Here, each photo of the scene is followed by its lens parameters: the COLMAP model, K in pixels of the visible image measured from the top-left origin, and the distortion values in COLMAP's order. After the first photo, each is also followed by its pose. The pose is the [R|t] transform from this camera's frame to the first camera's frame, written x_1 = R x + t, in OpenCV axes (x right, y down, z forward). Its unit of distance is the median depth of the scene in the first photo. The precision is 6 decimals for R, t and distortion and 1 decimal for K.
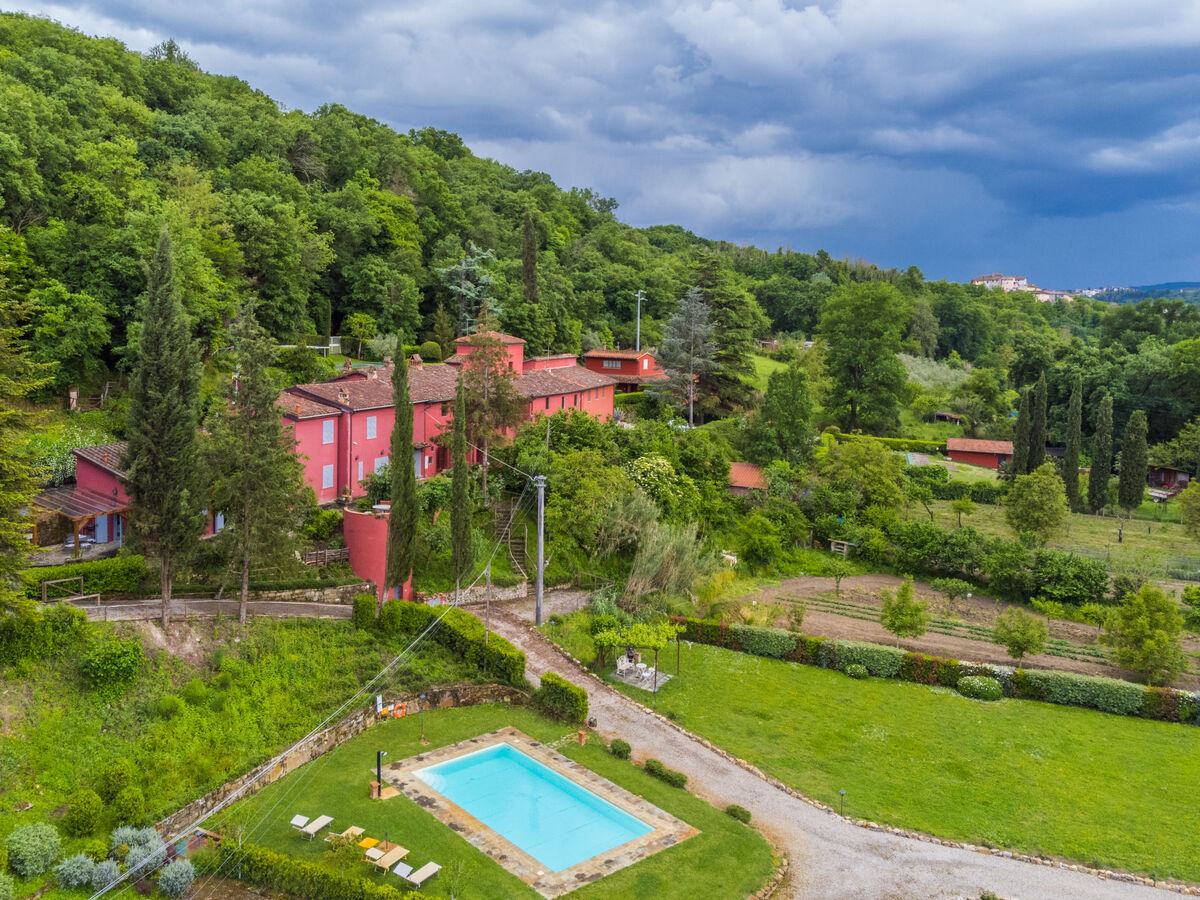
lens RADIAL K [[1035.1, 0, 598.9], [0, 1035.1, 365.2], [0, 0, 1]] dist [0.022487, 0.000251]
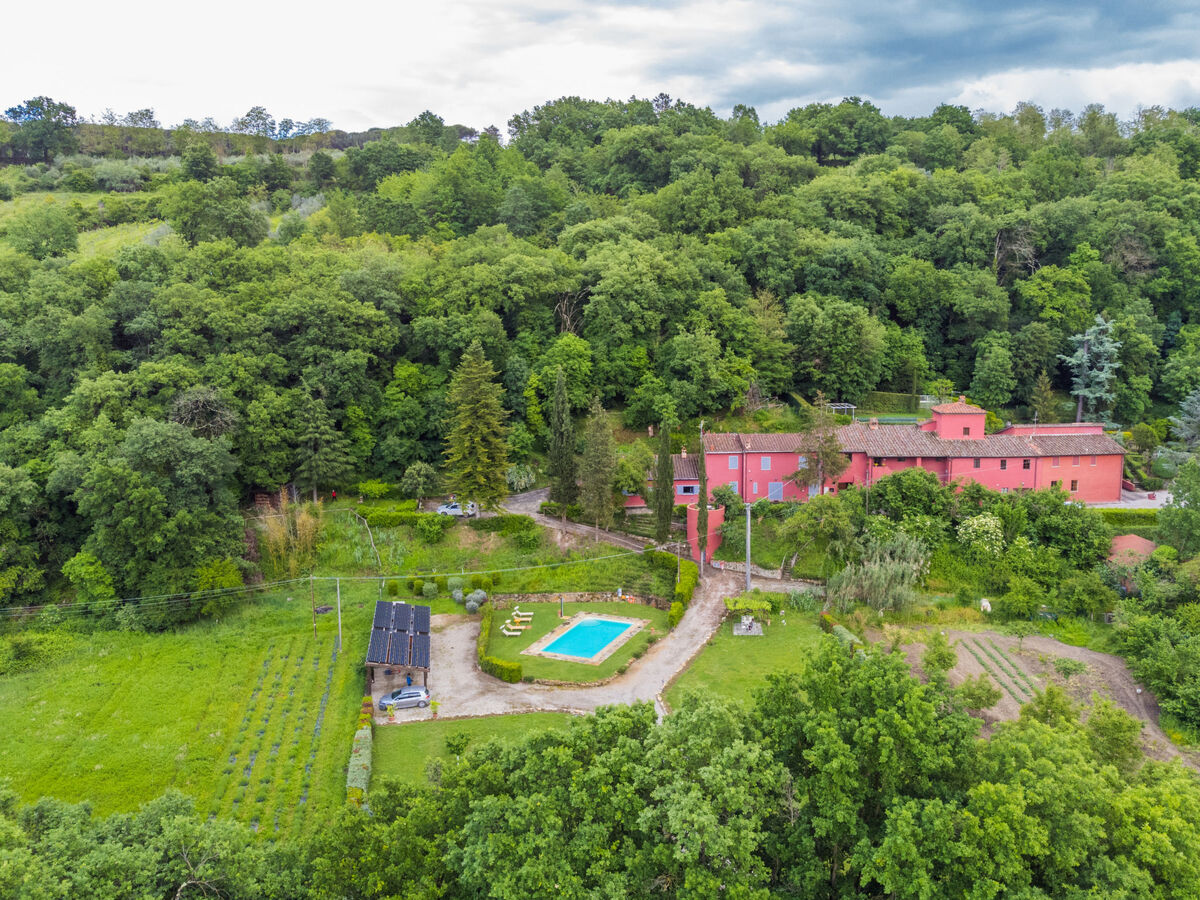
lens RADIAL K [[965.5, 0, 576.4], [0, 965.5, 448.2], [0, 0, 1]] dist [0.016855, 0.003029]
pose [[0.414232, 0.111281, -0.903343, 1.180412], [-0.028668, 0.993600, 0.109254, -0.140076], [0.909720, -0.019359, 0.414771, 0.088315]]
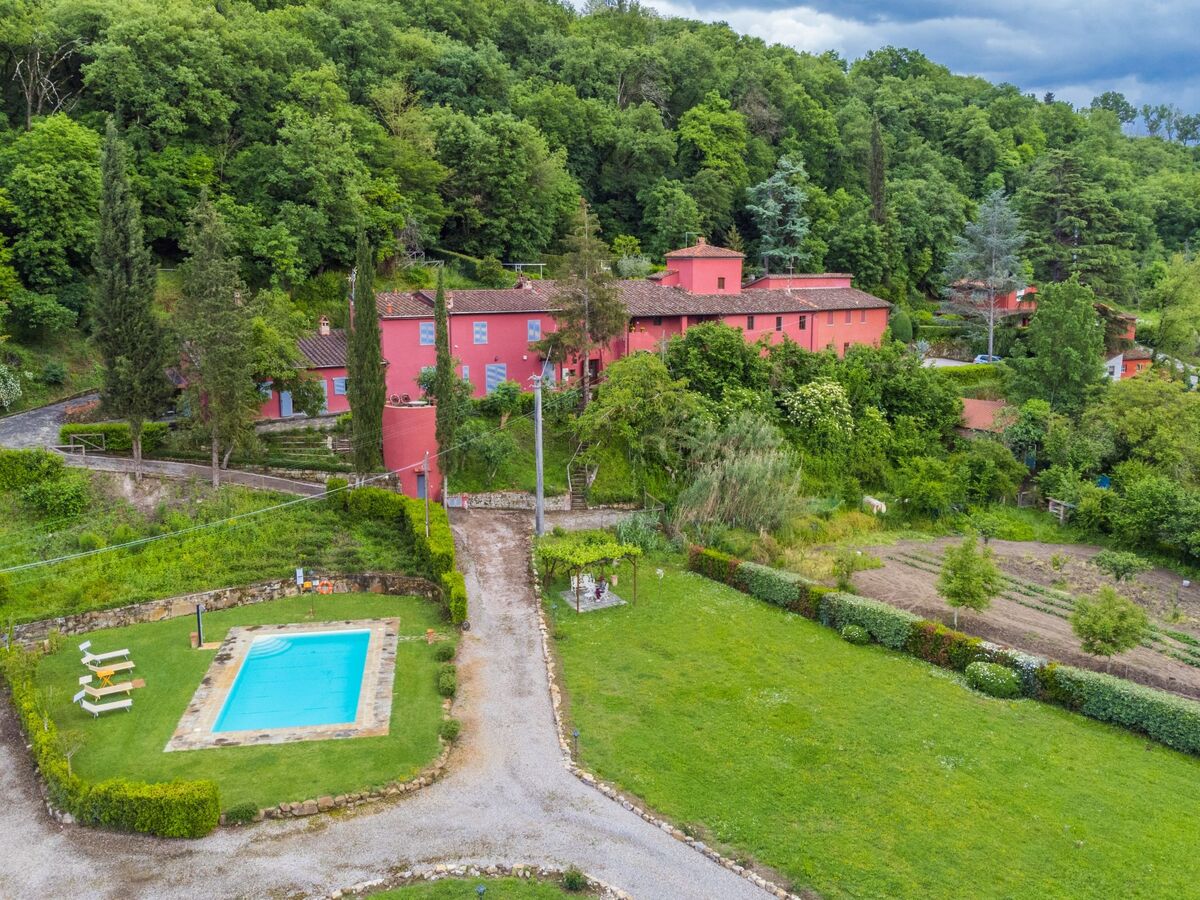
lens RADIAL K [[1064.7, 0, 606.5], [0, 1064.7, 414.6], [0, 0, 1]] dist [0.030206, 0.000439]
pose [[0.854874, 0.051357, -0.516288, 0.466814], [-0.009382, 0.996456, 0.083586, 0.058304], [0.518752, -0.066611, 0.852326, 0.208020]]
